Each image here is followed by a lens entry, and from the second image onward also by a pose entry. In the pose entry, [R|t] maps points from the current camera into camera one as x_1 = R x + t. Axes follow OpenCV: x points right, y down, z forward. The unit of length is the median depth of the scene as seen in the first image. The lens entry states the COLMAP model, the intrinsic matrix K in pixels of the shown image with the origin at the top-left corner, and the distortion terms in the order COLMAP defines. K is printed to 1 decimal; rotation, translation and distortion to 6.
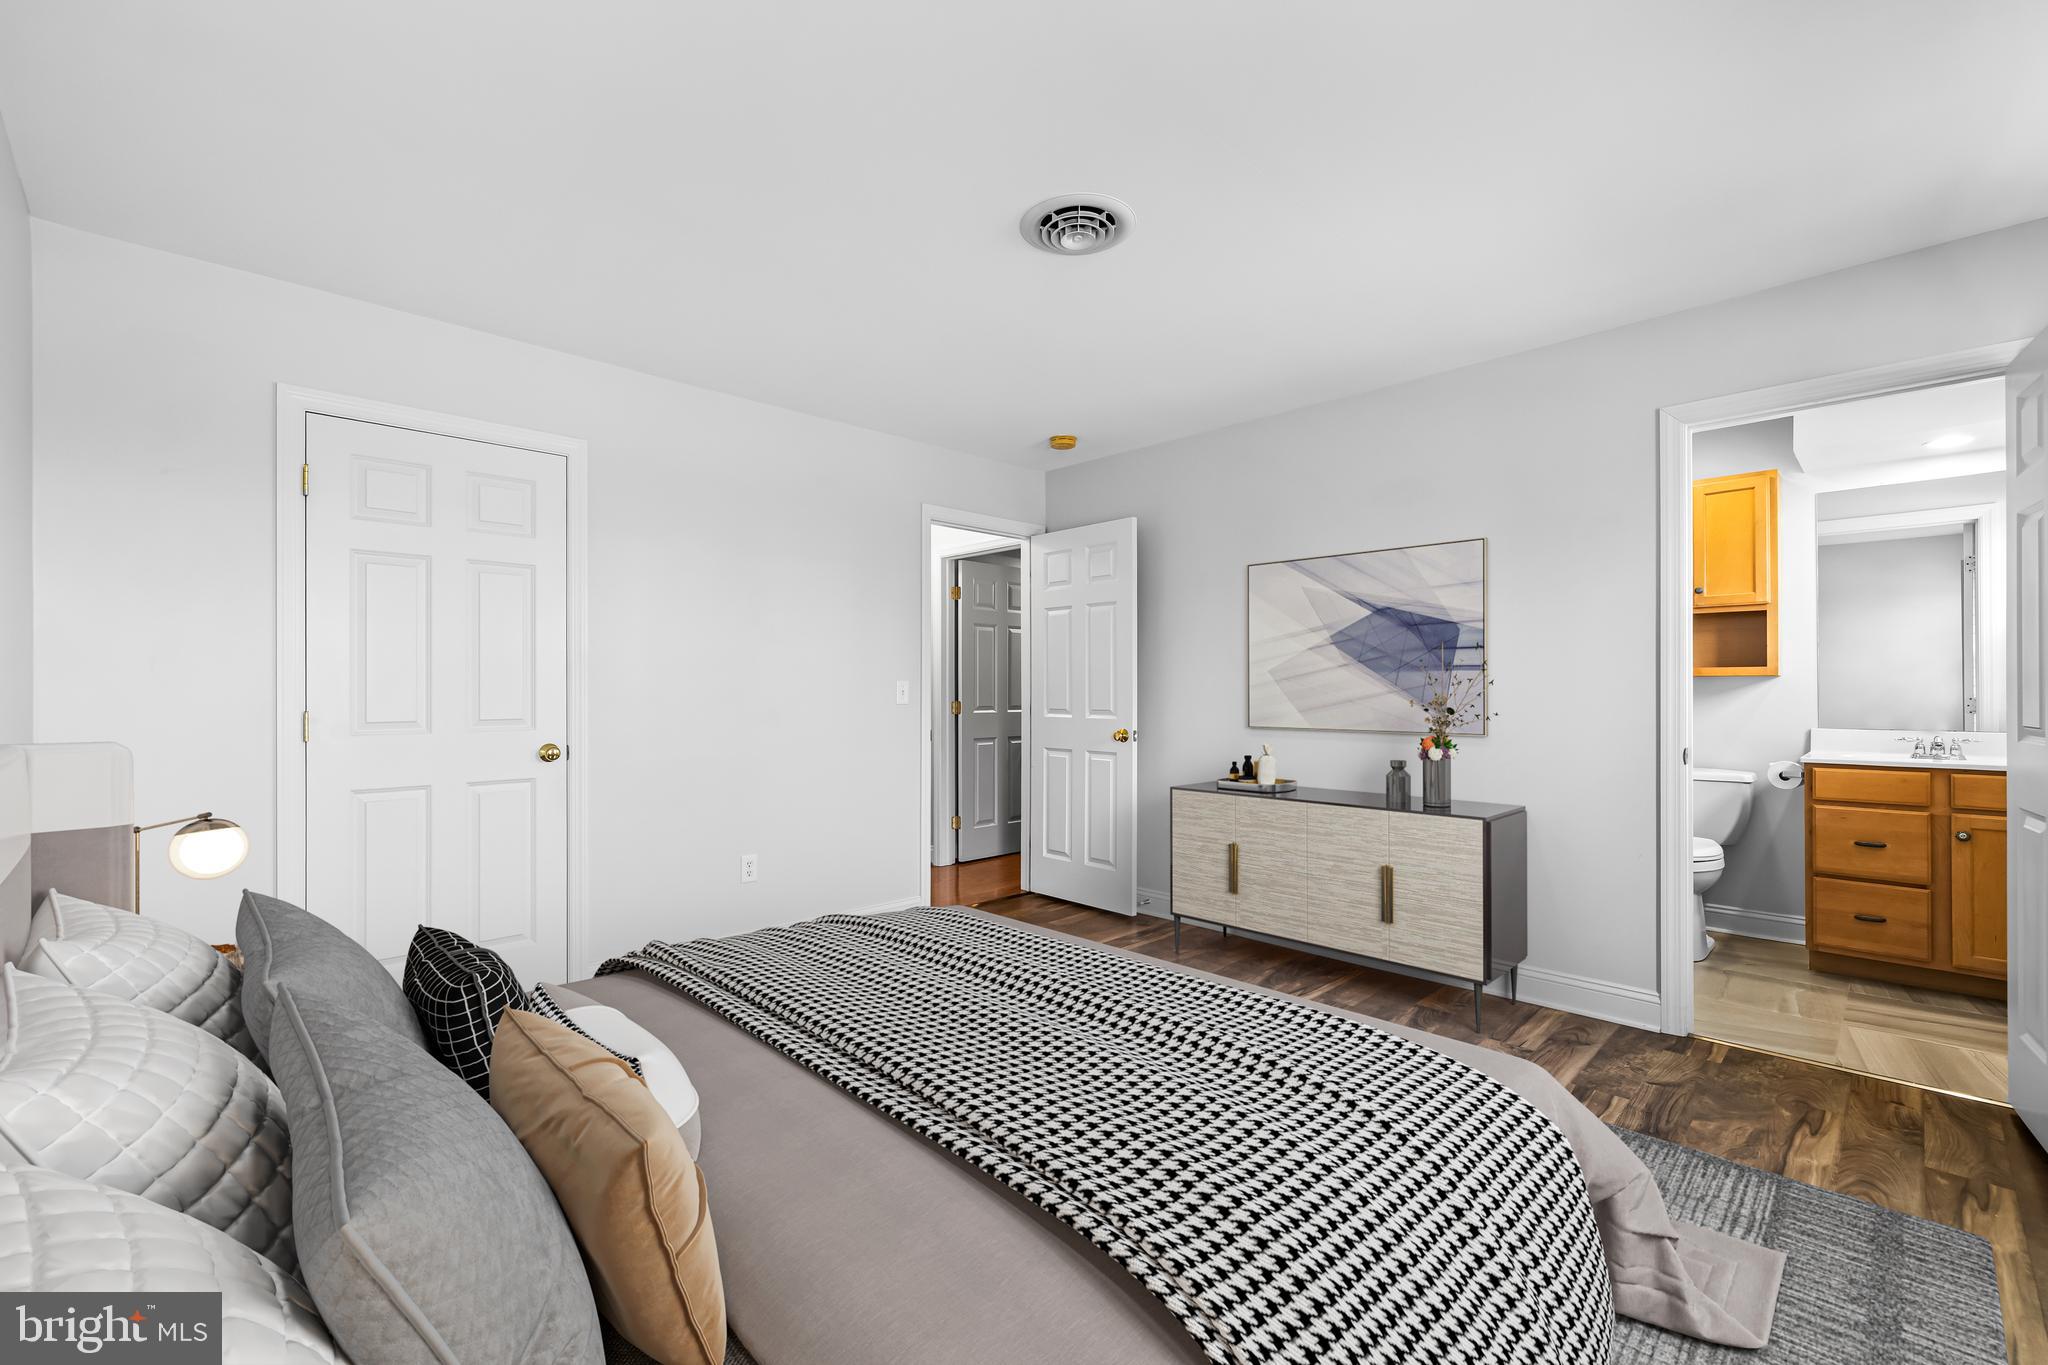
lens RADIAL K [[868.0, 0, 1019.6], [0, 868.0, 688.3], [0, 0, 1]] dist [0.002459, 0.000699]
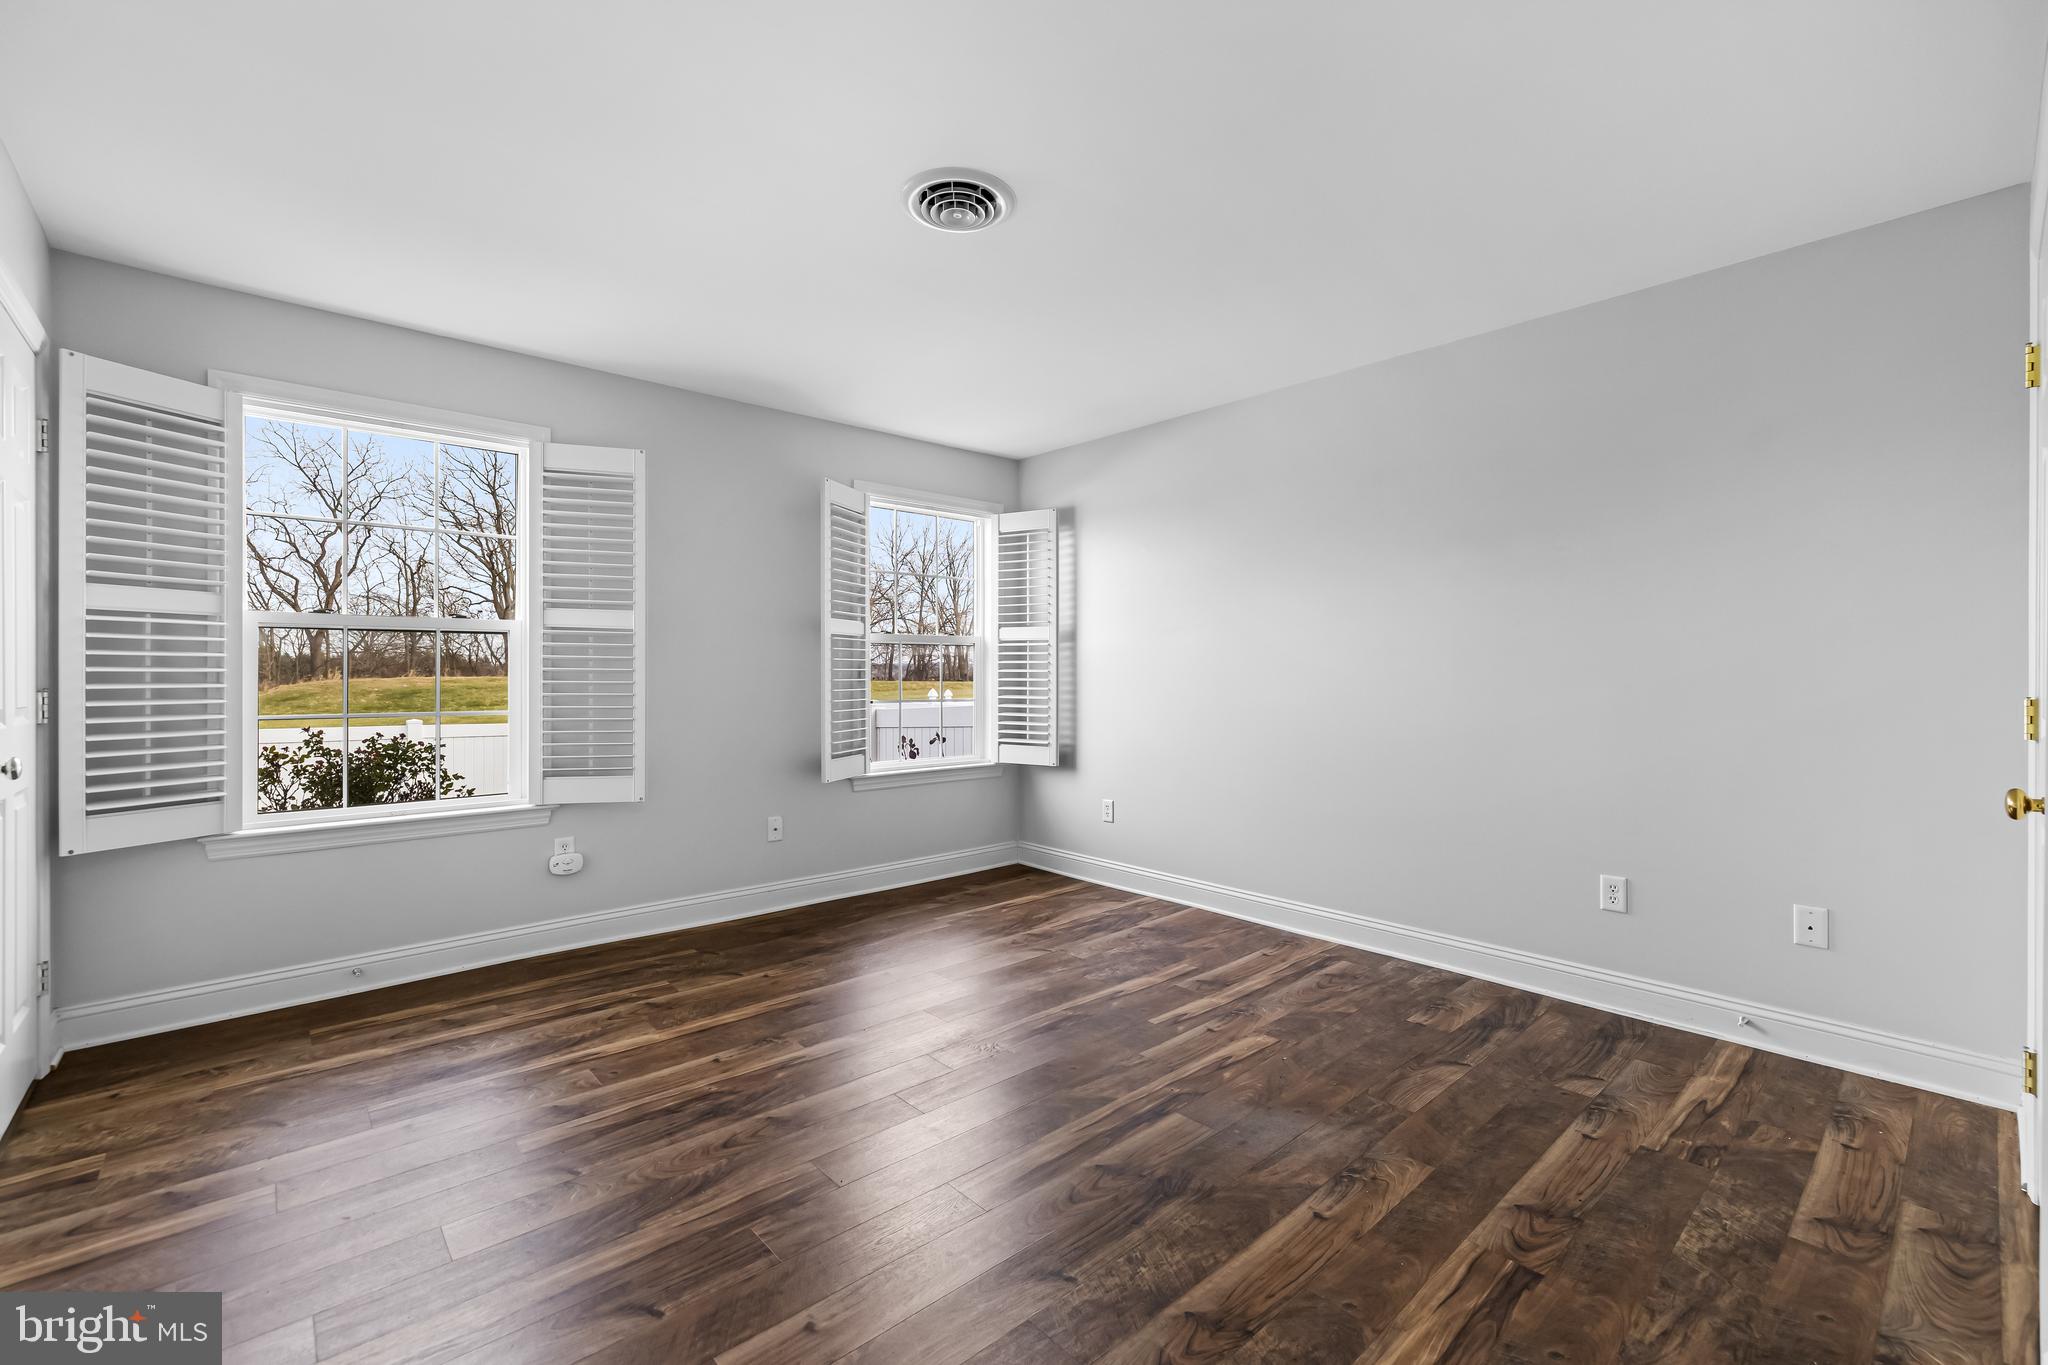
lens RADIAL K [[868.0, 0, 1019.6], [0, 868.0, 688.3], [0, 0, 1]] dist [0.002459, 0.000699]
pose [[-0.999782, -0.000115, 0.020880, -0.044318], [-0.000087, 0.999999, 0.001350, 0.005615], [-0.020880, 0.001348, -0.999781, 1.826240]]
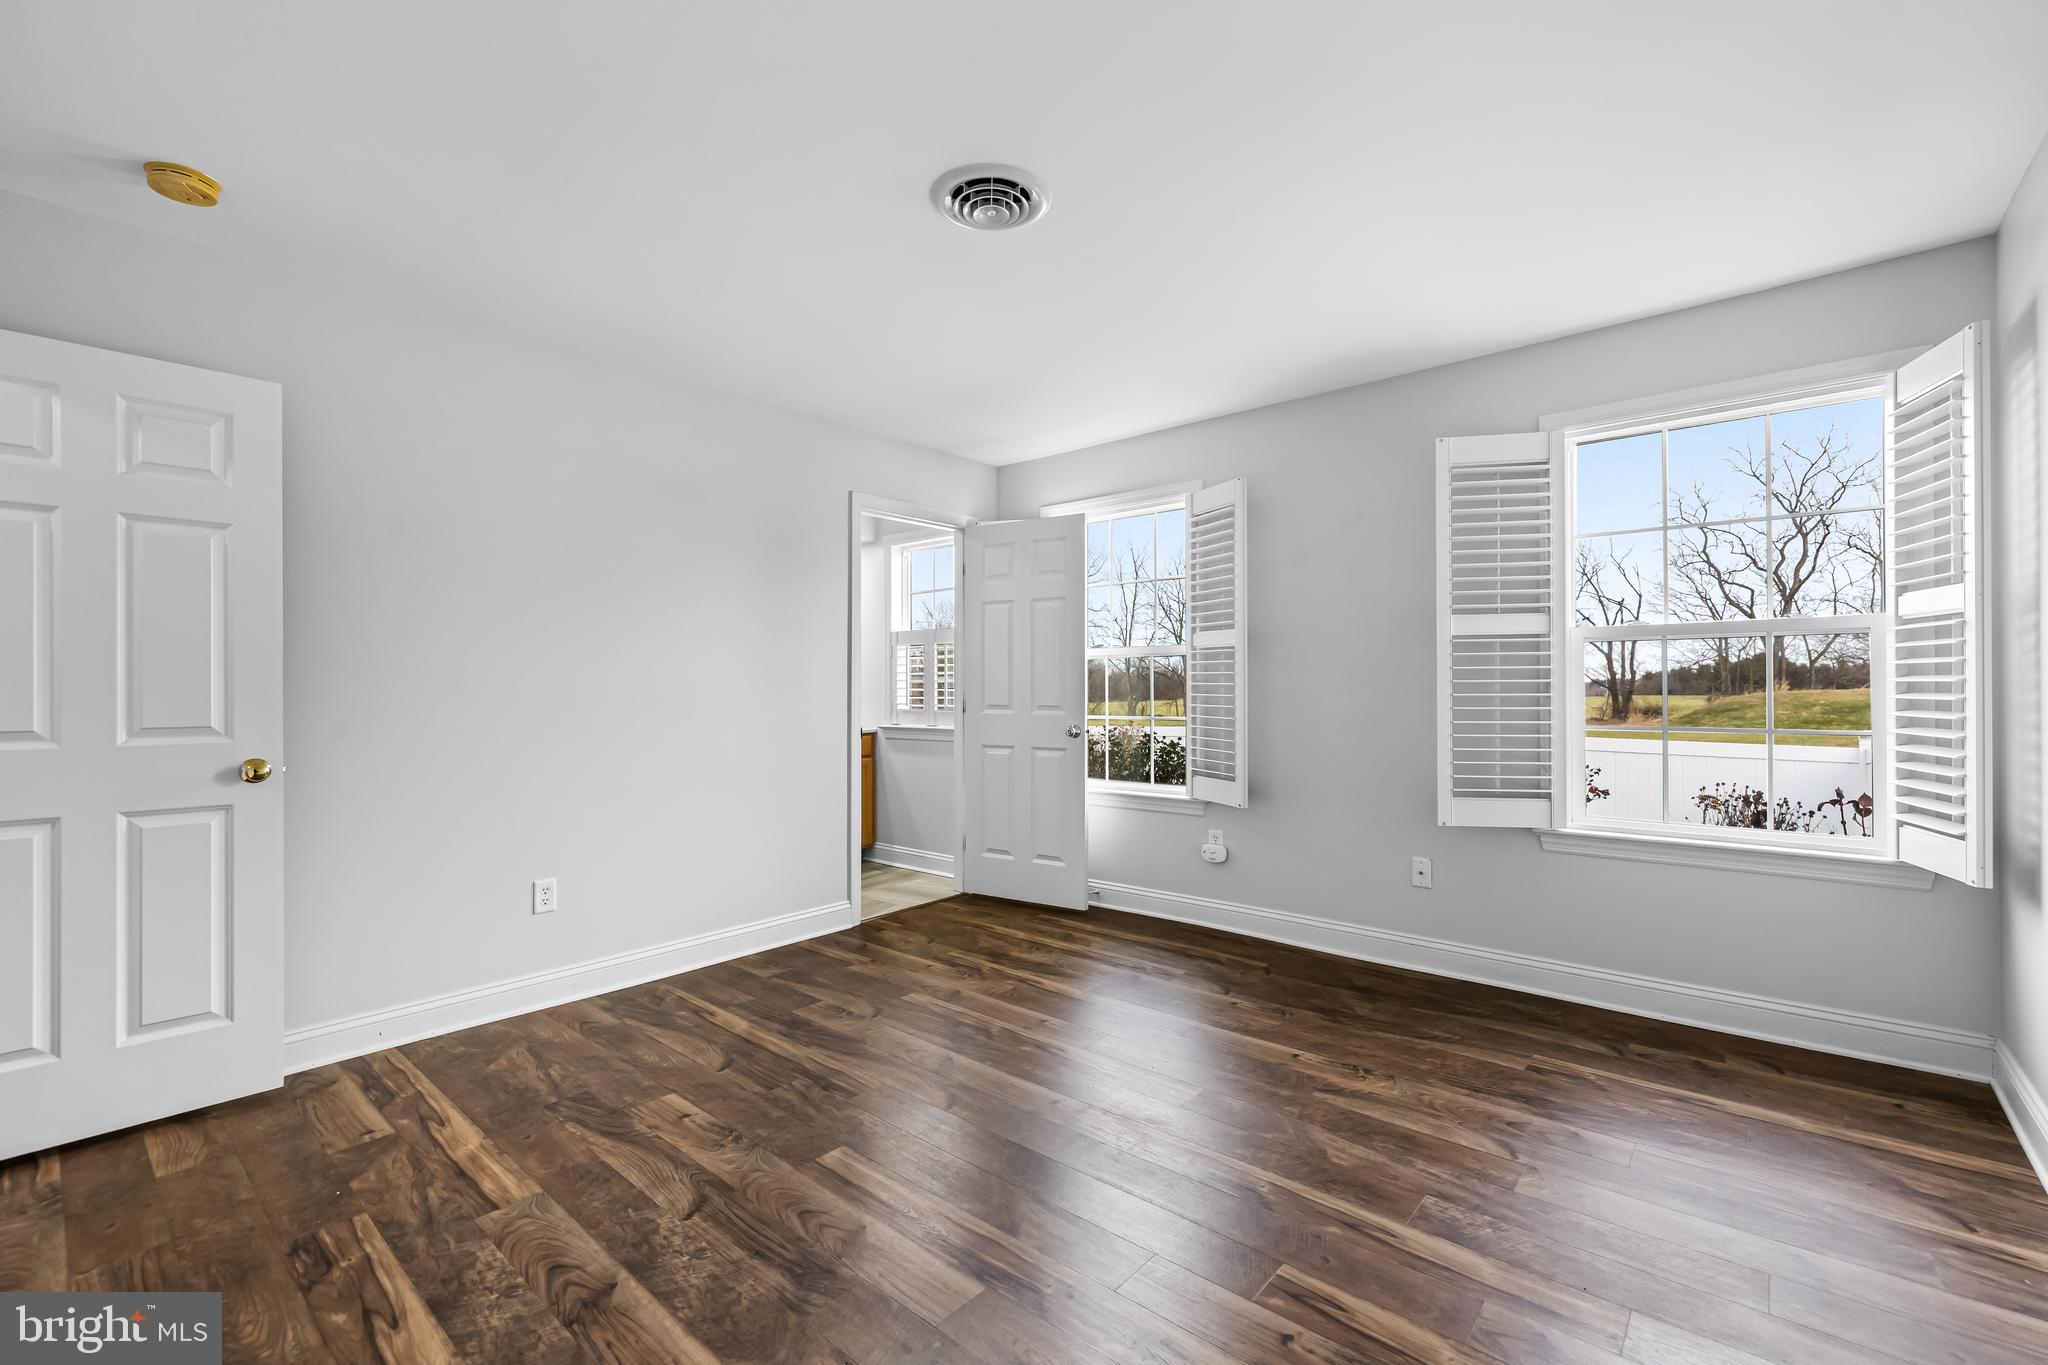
lens RADIAL K [[868.0, 0, 1019.6], [0, 868.0, 688.3], [0, 0, 1]] dist [0.002459, 0.000699]
pose [[-0.104312, 0.000550, 0.994545, -0.836806], [-0.010878, 0.999939, -0.001694, -0.007762], [-0.994485, -0.010995, -0.104299, 0.981877]]
